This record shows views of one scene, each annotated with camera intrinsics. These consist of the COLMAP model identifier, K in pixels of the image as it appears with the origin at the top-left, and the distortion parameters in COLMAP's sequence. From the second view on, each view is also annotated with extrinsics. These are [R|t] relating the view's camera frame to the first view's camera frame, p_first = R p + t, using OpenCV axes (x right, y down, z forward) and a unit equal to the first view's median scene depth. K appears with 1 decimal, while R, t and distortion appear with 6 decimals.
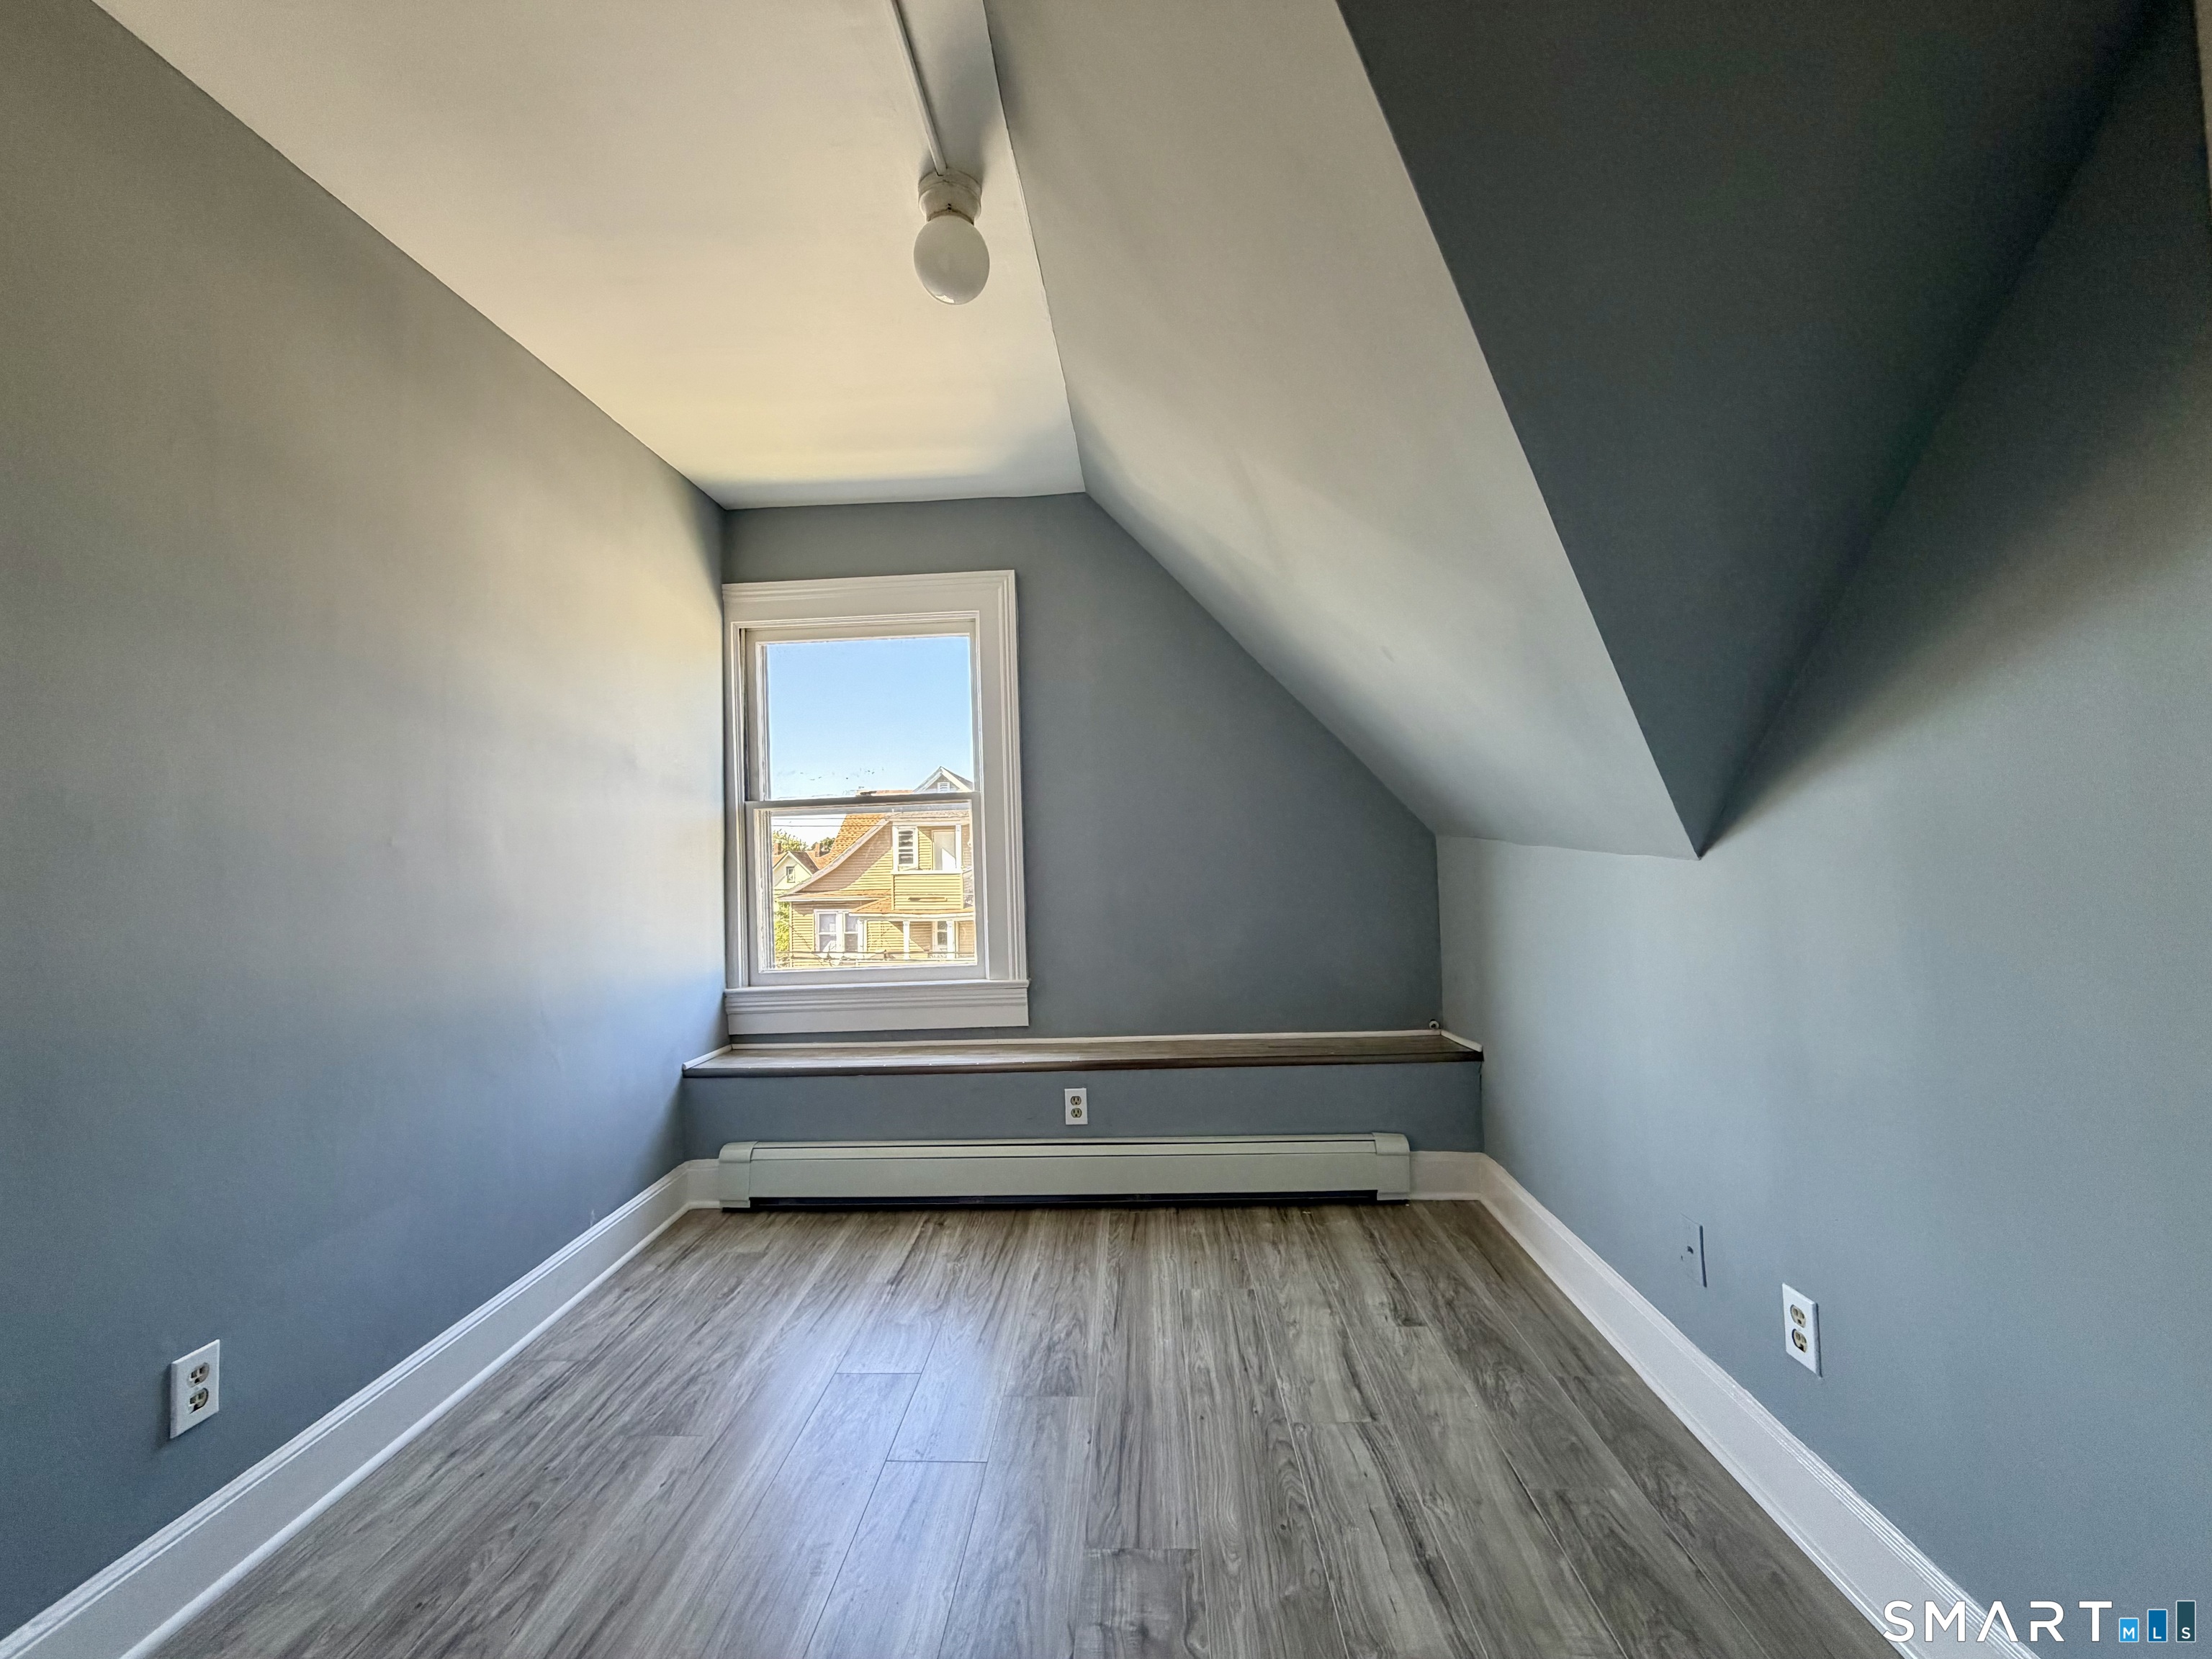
lens RADIAL K [[892.5, 0, 1099.4], [0, 892.5, 827.0], [0, 0, 1]] dist [-0.001984, -0.000097]
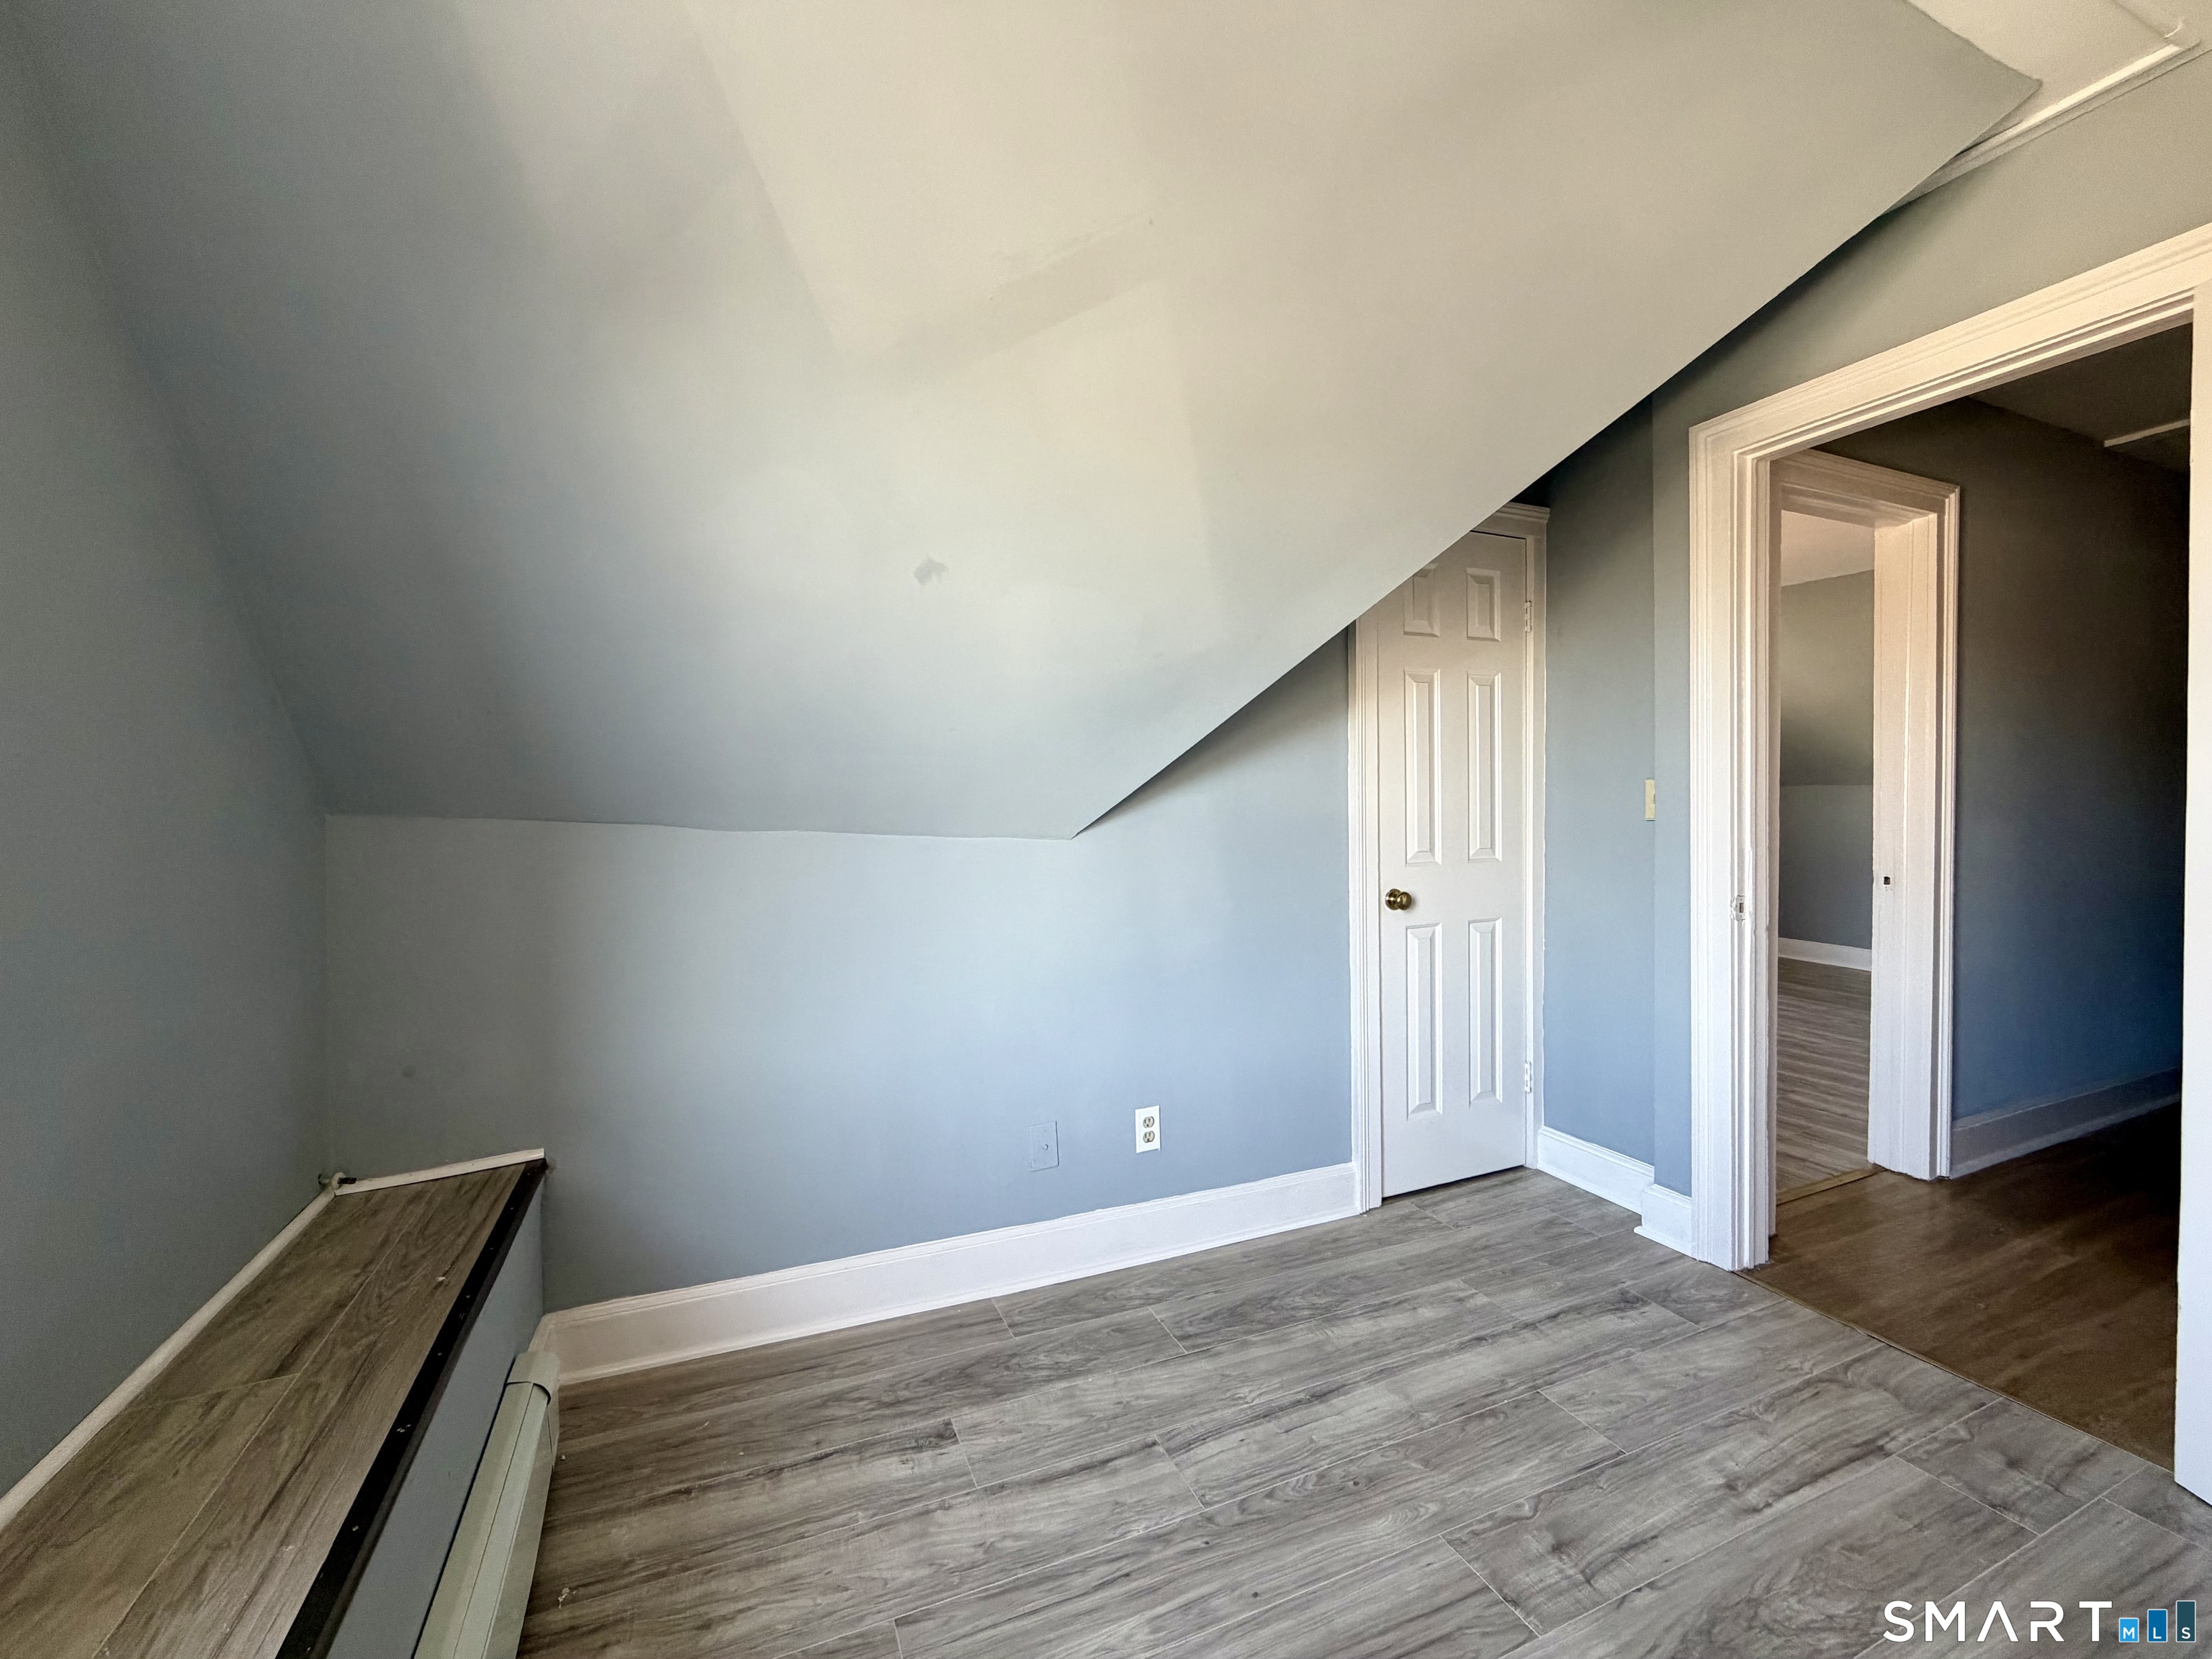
lens RADIAL K [[892.5, 0, 1093.3], [0, 892.5, 825.1], [0, 0, 1]] dist [-0.001984, -0.000097]
pose [[-0.441824, 0.007983, 0.897066, -0.499192], [-0.010231, 0.999851, -0.013936, 0.030614], [-0.897043, -0.015335, -0.441676, 1.464179]]
